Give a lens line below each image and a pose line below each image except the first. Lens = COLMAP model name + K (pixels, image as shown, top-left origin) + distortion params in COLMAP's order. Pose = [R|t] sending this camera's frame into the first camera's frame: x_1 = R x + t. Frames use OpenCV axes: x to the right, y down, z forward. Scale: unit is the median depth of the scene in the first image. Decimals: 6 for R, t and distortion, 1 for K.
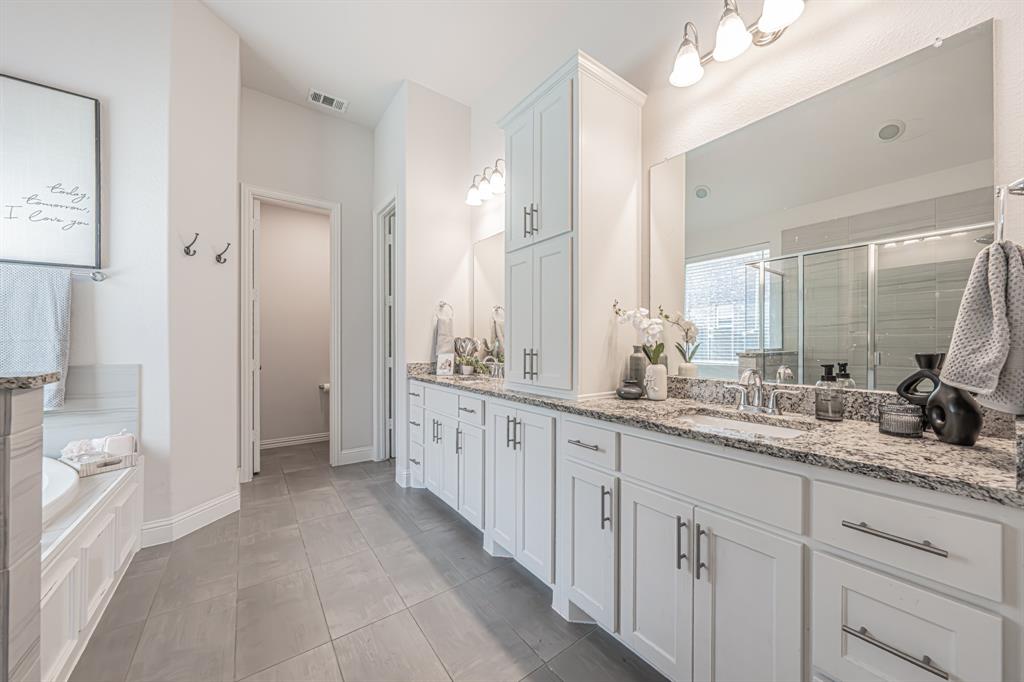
lens RADIAL K [[387.9, 0, 512.1], [0, 387.9, 344.6], [0, 0, 1]] dist [0.002032, 0.000223]
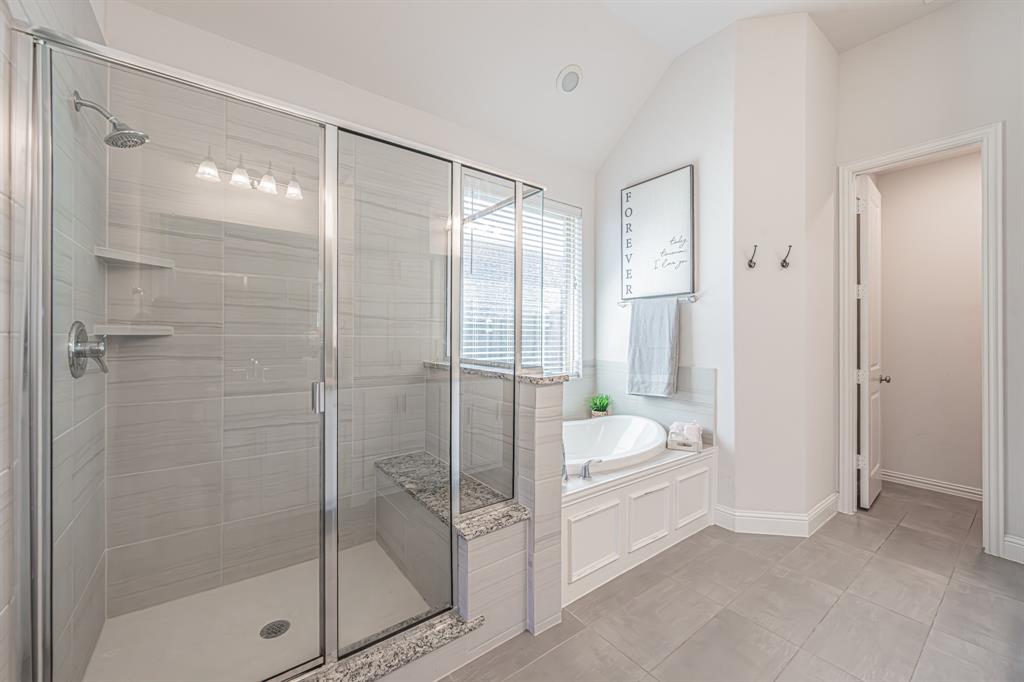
lens RADIAL K [[387.9, 0, 510.7], [0, 387.9, 337.6], [0, 0, 1]] dist [0.002032, 0.000223]
pose [[0.029766, -0.004259, -0.999548, 0.207650], [-0.003047, 0.999986, -0.004351, -0.036366], [0.999552, 0.003175, 0.029753, 0.333256]]
